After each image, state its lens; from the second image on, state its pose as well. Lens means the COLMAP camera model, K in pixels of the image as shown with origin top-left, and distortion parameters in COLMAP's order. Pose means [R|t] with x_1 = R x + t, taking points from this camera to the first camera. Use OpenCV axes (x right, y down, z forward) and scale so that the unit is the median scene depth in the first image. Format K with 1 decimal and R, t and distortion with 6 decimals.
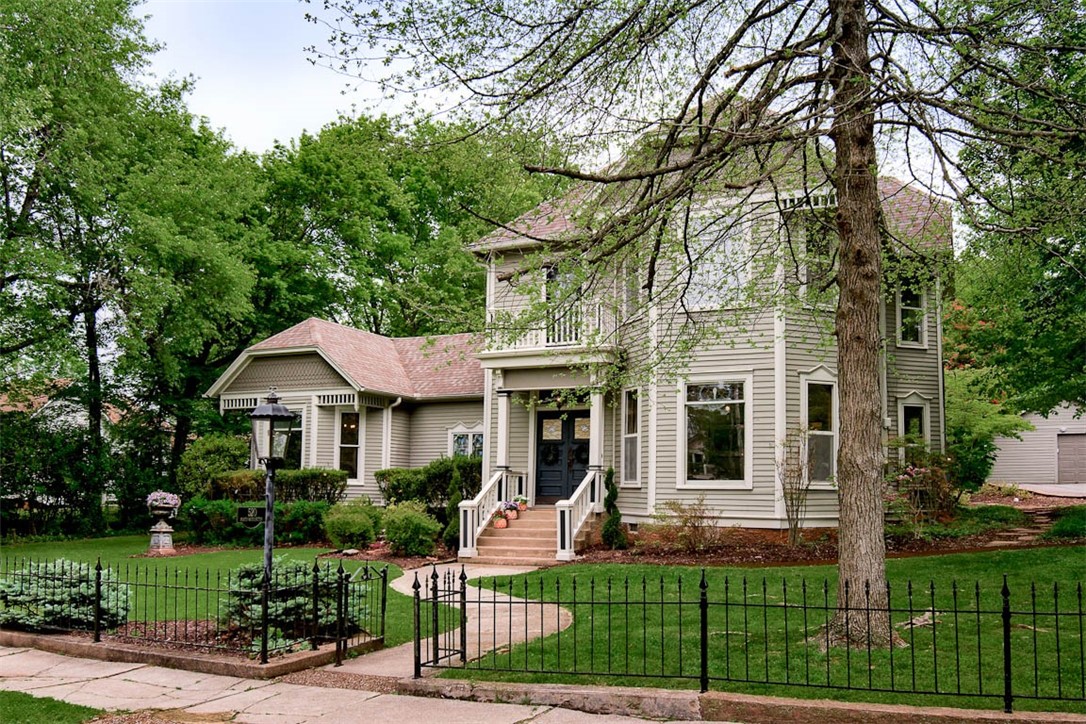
lens RADIAL K [[1164.4, 0, 543.0], [0, 1164.4, 362.0], [0, 0, 1]] dist [0.011722, 0.005856]
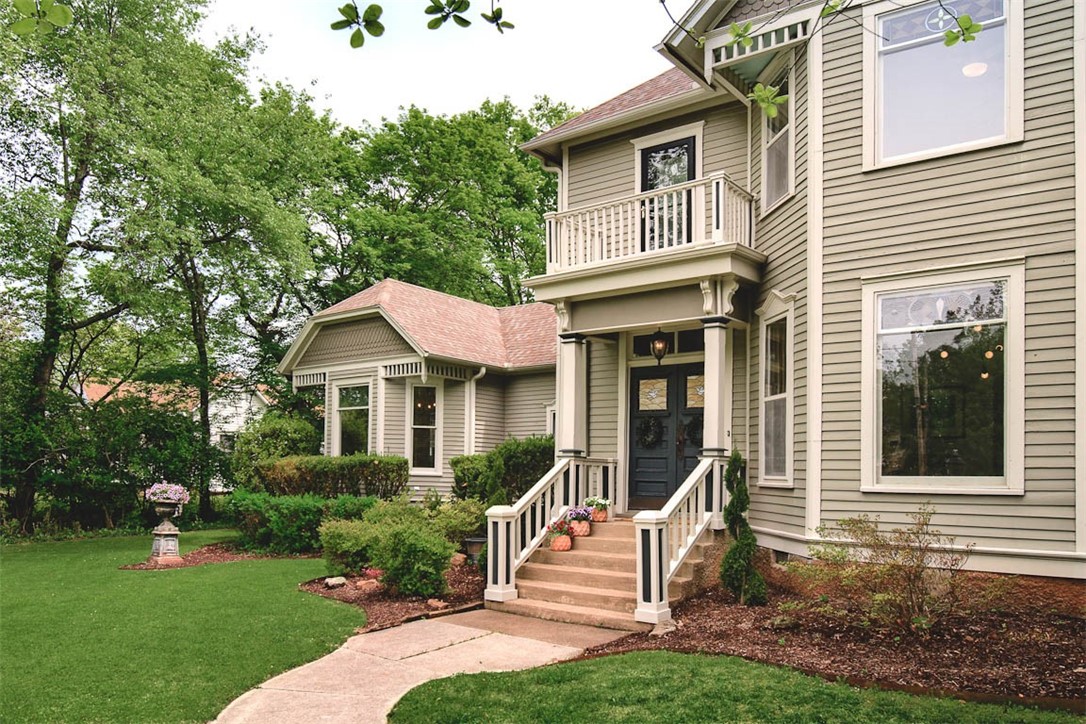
lens RADIAL K [[776.9, 0, 585.3], [0, 776.9, 393.4], [0, 0, 1]] dist [-0.024600, -0.000547]
pose [[0.983606, -0.013870, -0.179796, 0.049058], [0.015348, 0.999859, 0.006832, 0.053851], [0.179676, -0.009479, 0.983680, 0.567206]]
